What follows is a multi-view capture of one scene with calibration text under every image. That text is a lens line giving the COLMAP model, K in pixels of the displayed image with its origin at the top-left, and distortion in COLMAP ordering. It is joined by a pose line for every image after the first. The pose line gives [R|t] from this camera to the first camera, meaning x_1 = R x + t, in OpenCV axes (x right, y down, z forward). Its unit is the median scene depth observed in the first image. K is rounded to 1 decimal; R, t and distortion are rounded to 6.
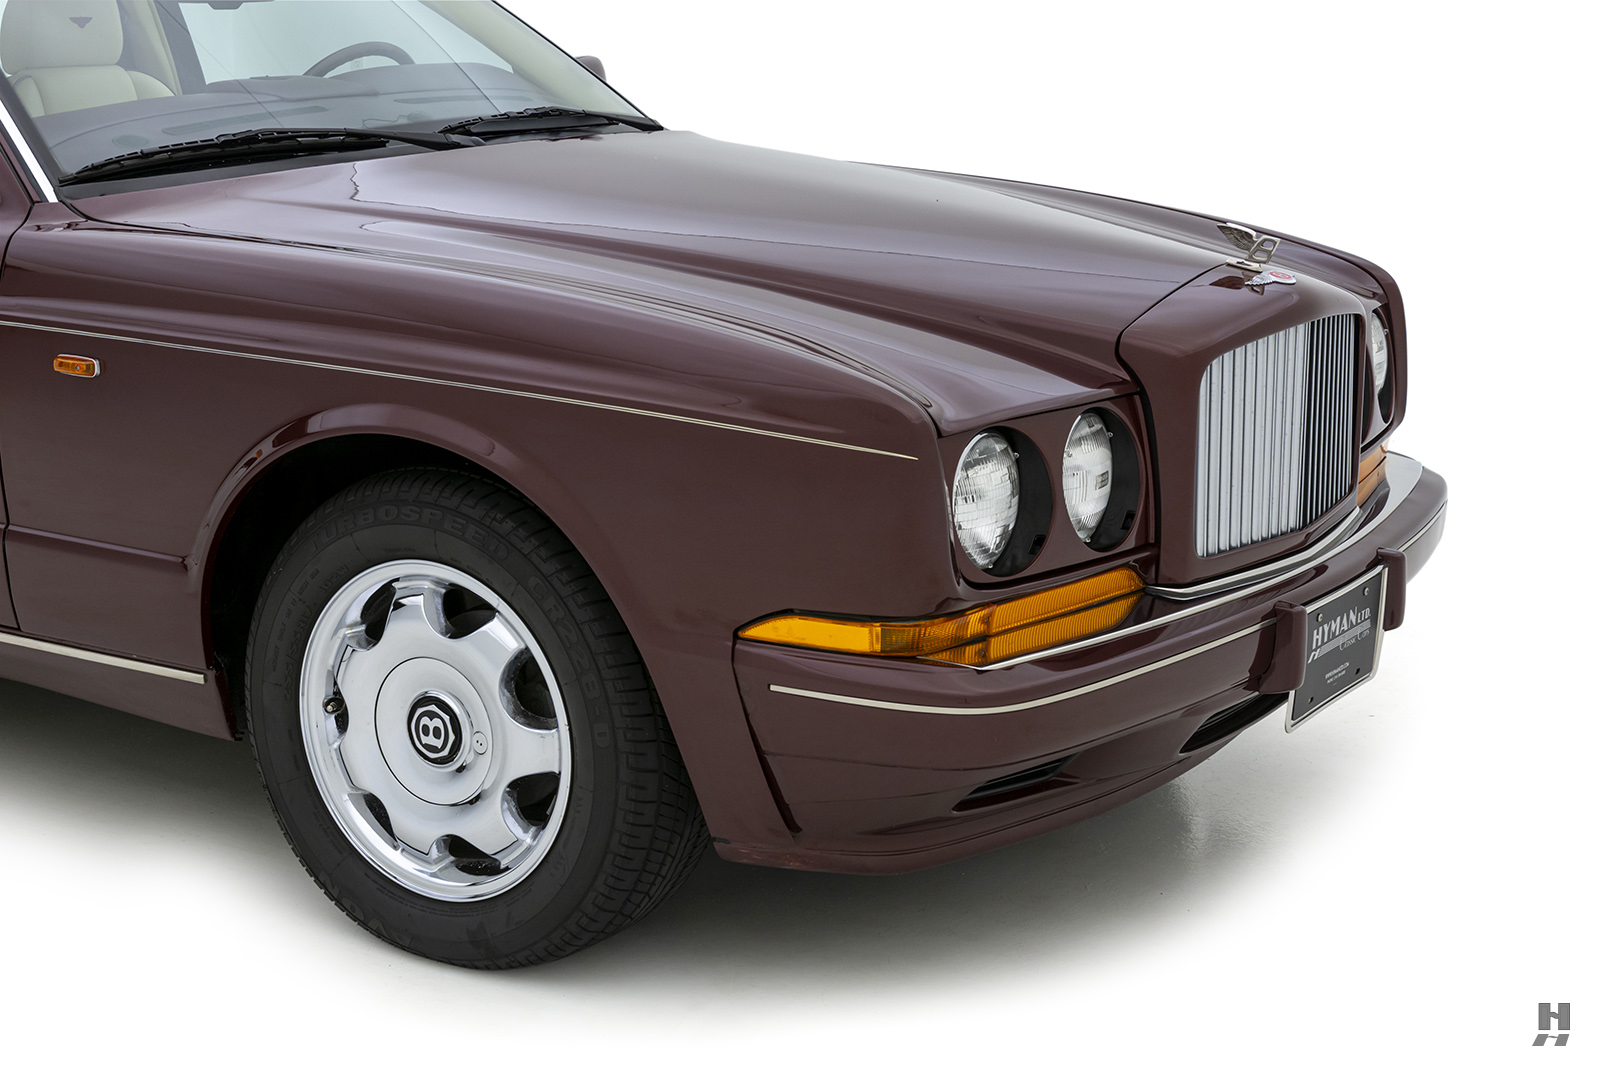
lens RADIAL K [[2732.3, 0, 799.4], [0, 2732.3, 565.7], [0, 0, 1]] dist [-0.035427, -0.024710]
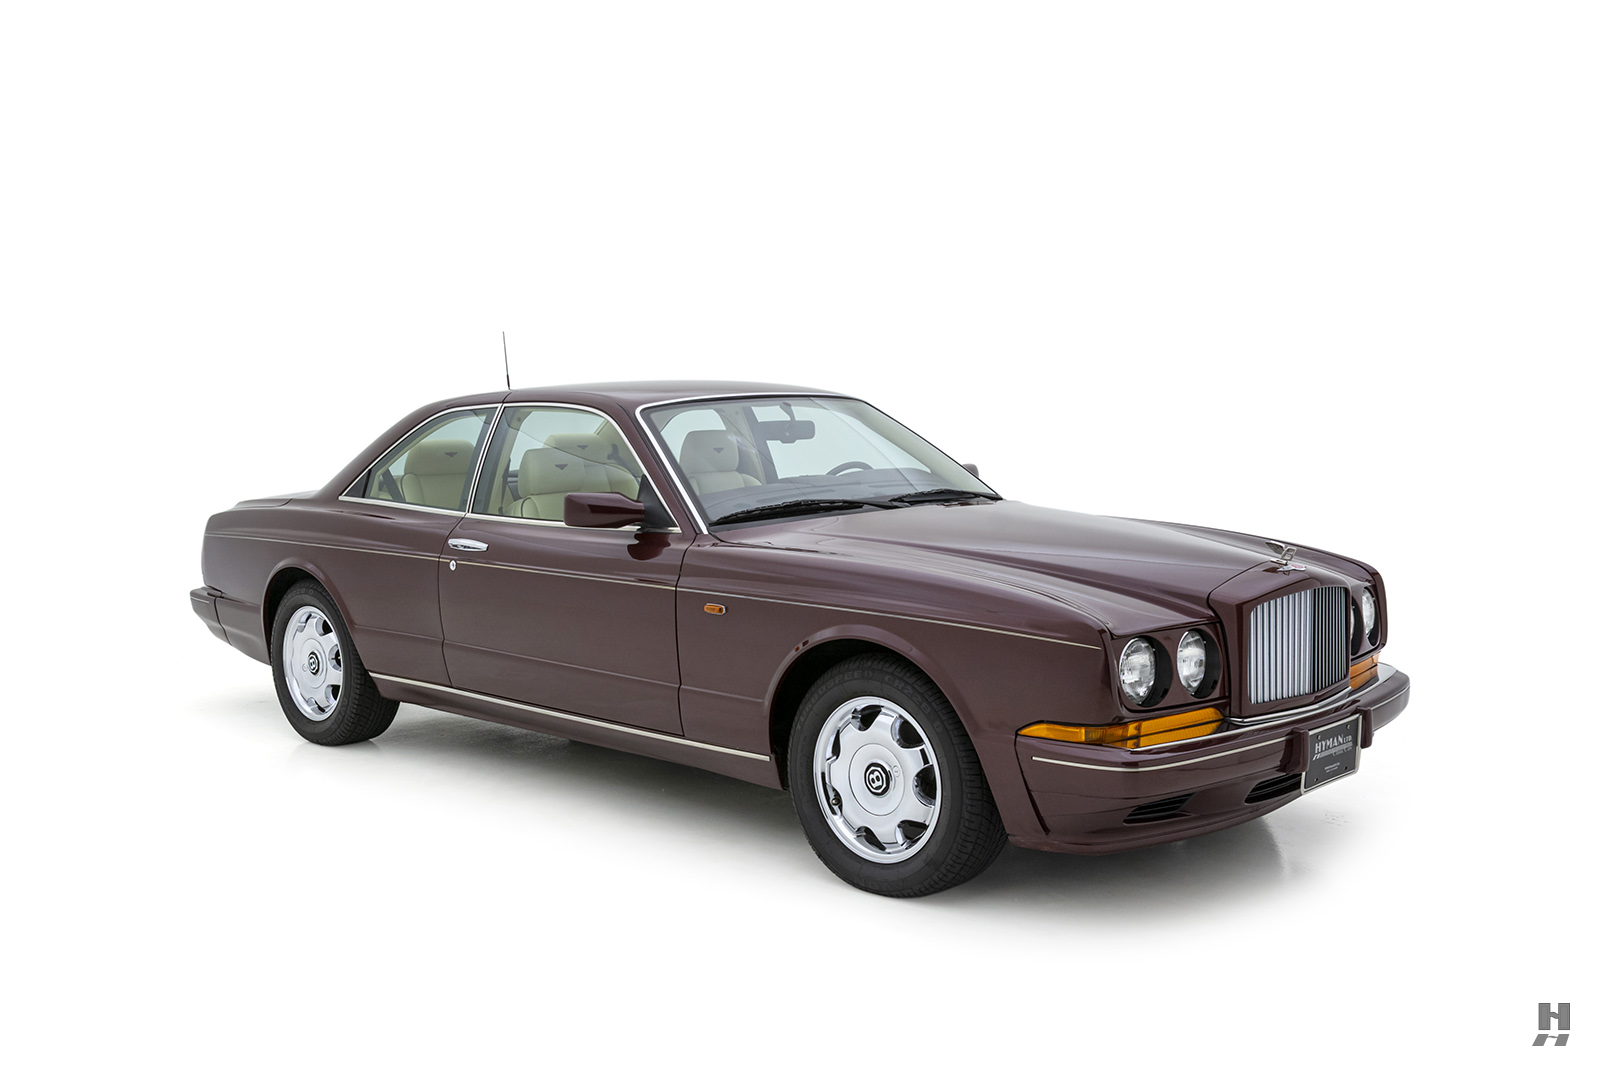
lens RADIAL K [[1693.7, 0, 800.0], [0, 1693.7, 533.5], [0, 0, 1]] dist [-0.046838, -0.003724]
pose [[0.979961, -0.005229, -0.199121, 0.065503], [-0.023493, 0.989644, -0.141606, 0.054951], [0.197799, 0.143446, 0.969690, -0.285550]]
